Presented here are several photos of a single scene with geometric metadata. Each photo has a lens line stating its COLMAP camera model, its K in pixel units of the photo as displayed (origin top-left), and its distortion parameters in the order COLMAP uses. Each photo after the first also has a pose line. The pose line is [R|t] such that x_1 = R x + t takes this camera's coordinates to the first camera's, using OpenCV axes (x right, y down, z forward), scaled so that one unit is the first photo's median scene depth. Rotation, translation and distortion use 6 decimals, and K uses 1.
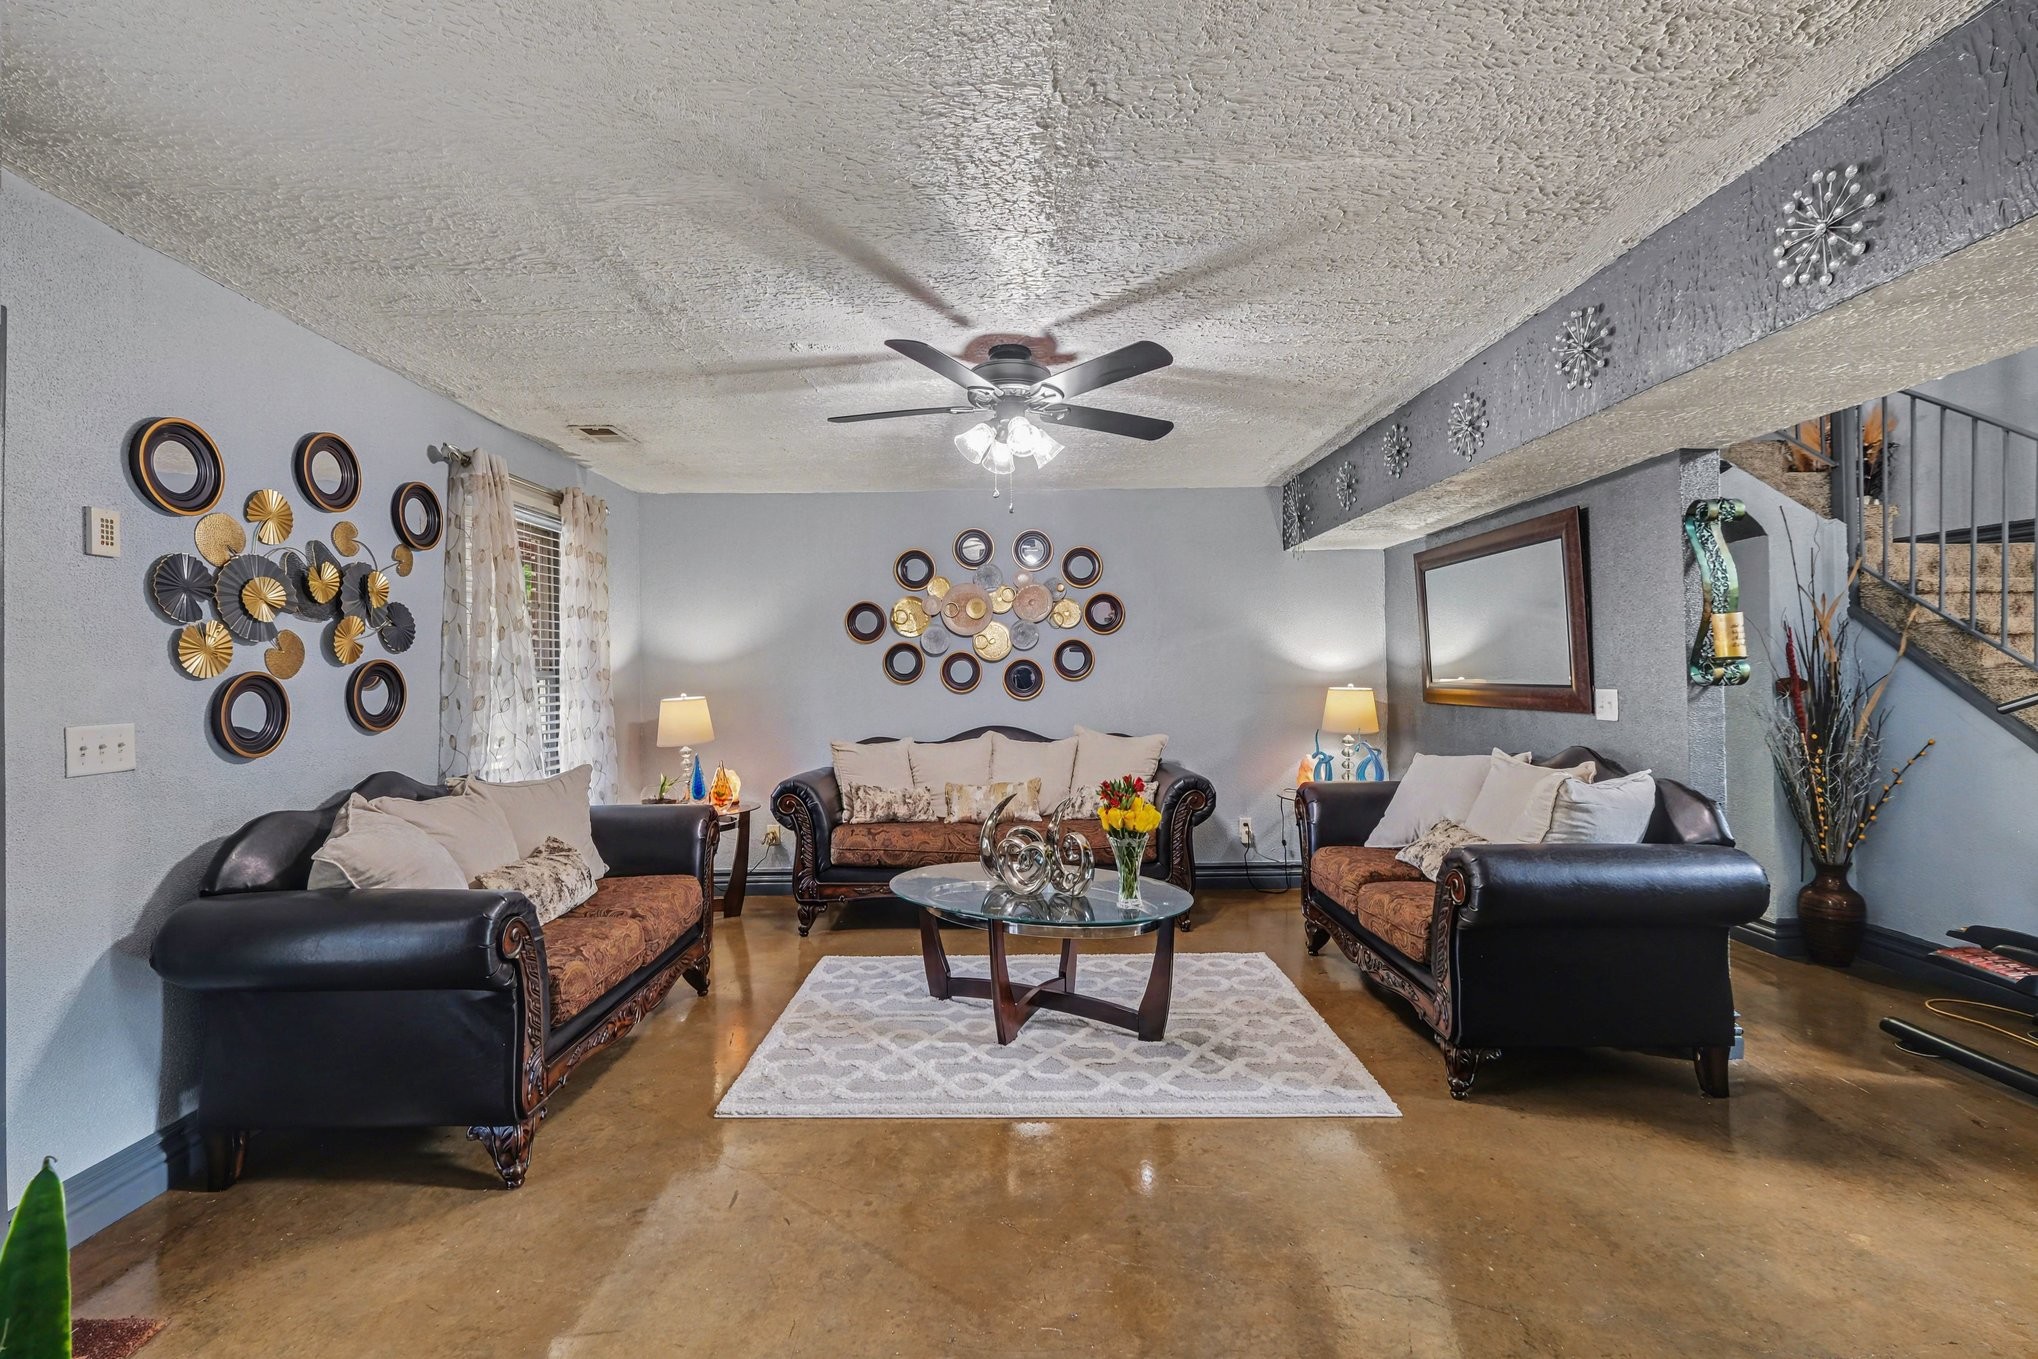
lens RADIAL K [[898.9, 0, 1006.0], [0, 898.9, 666.4], [0, 0, 1]] dist [-0.001908, -0.000680]
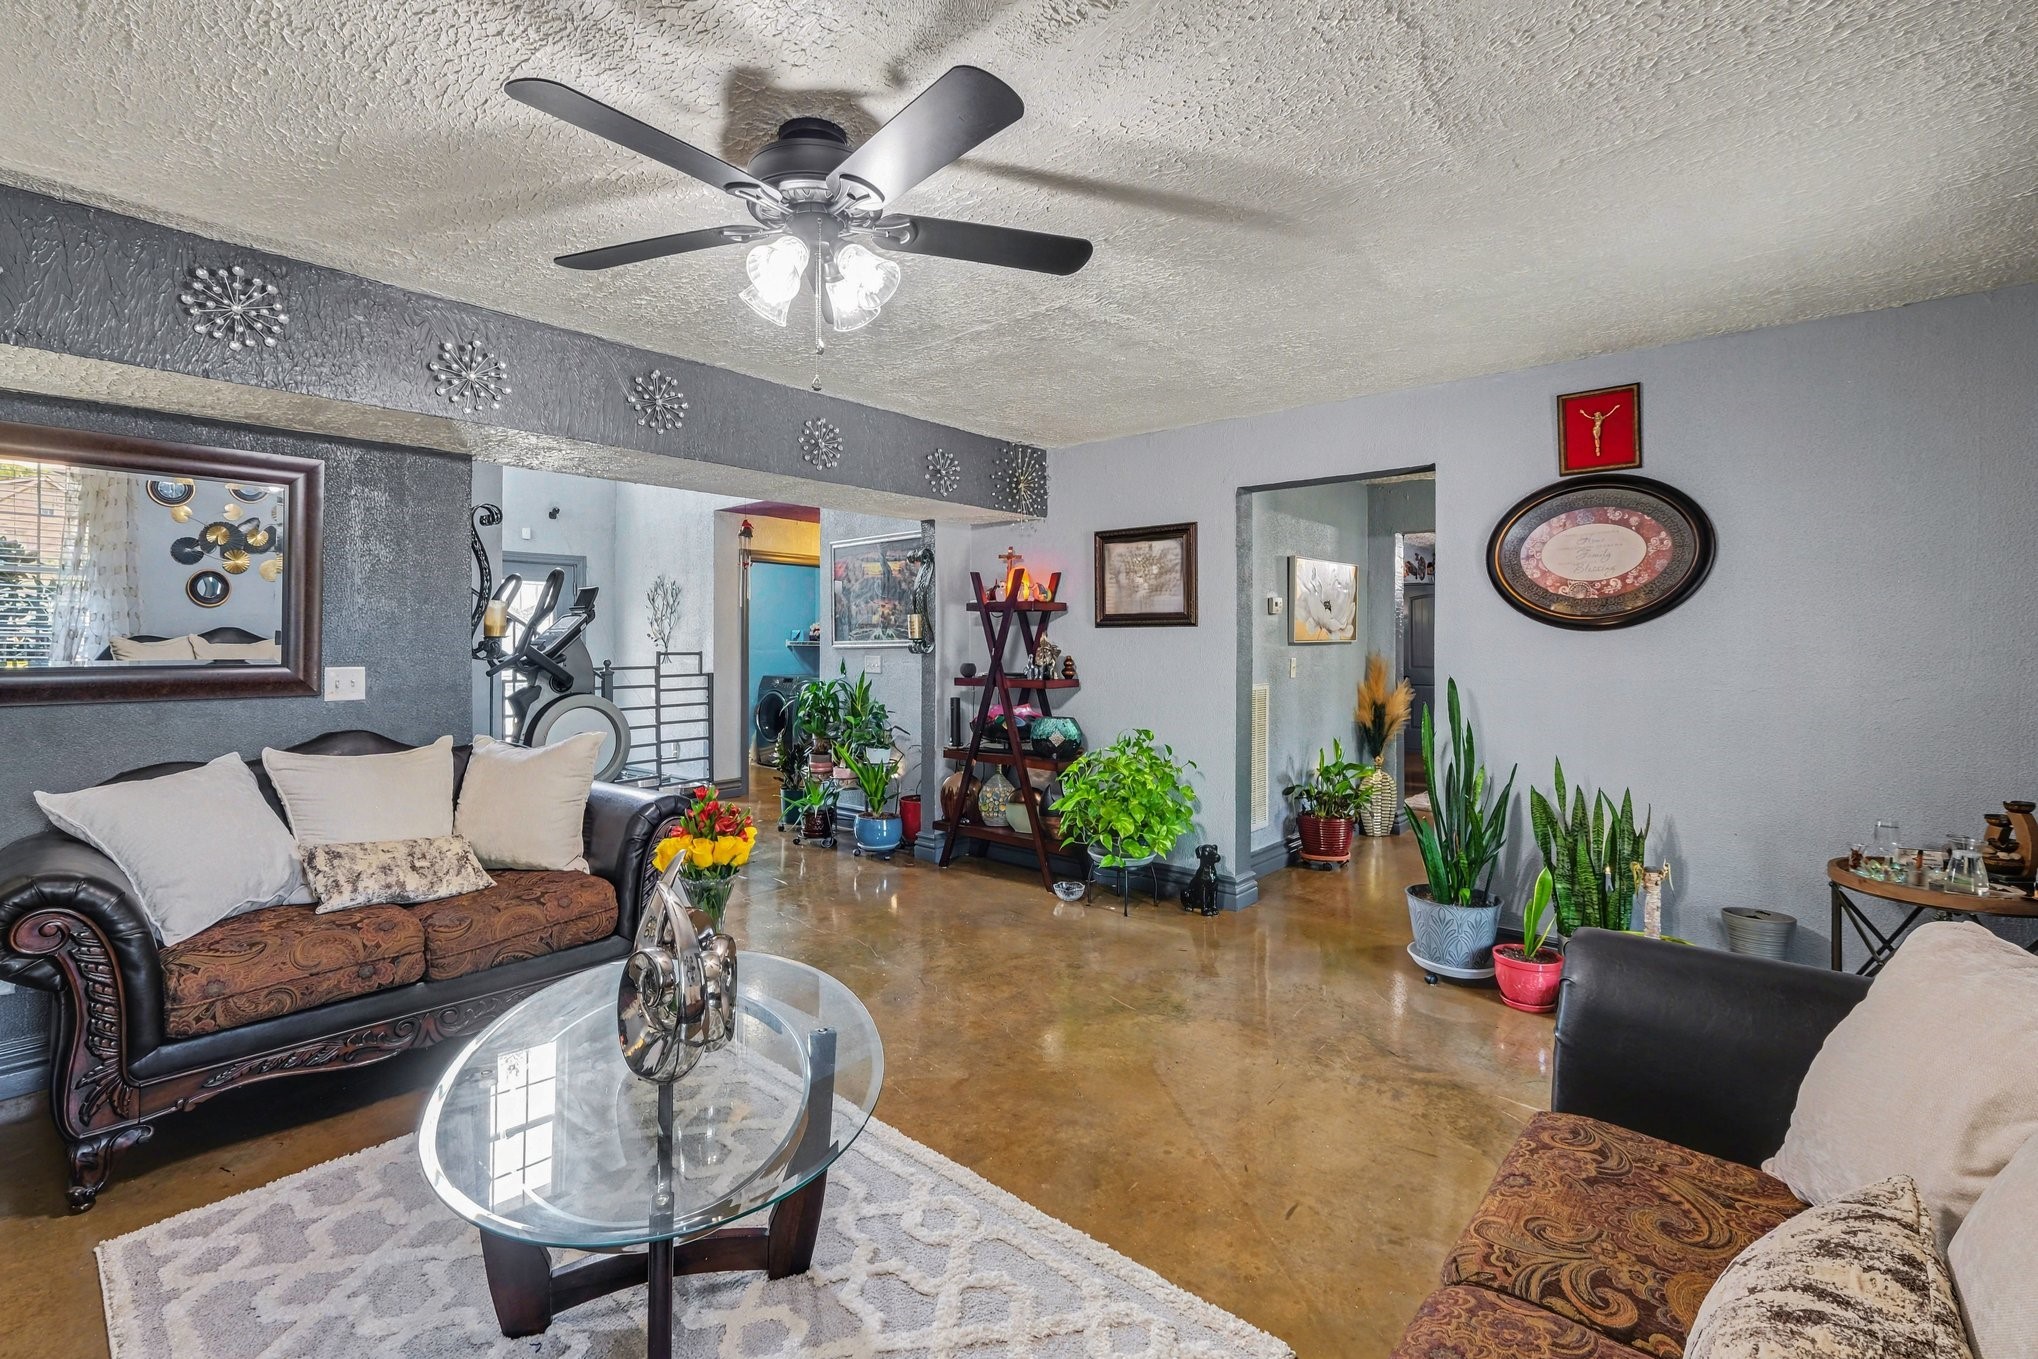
lens RADIAL K [[892.0, 0, 1018.2], [0, 892.0, 629.8], [0, 0, 1]] dist [-0.000431, -0.000029]
pose [[-0.757410, 0.020947, 0.652604, -0.461530], [0.003849, 0.999611, -0.027619, 0.014027], [-0.652929, -0.018407, -0.757196, 1.241075]]
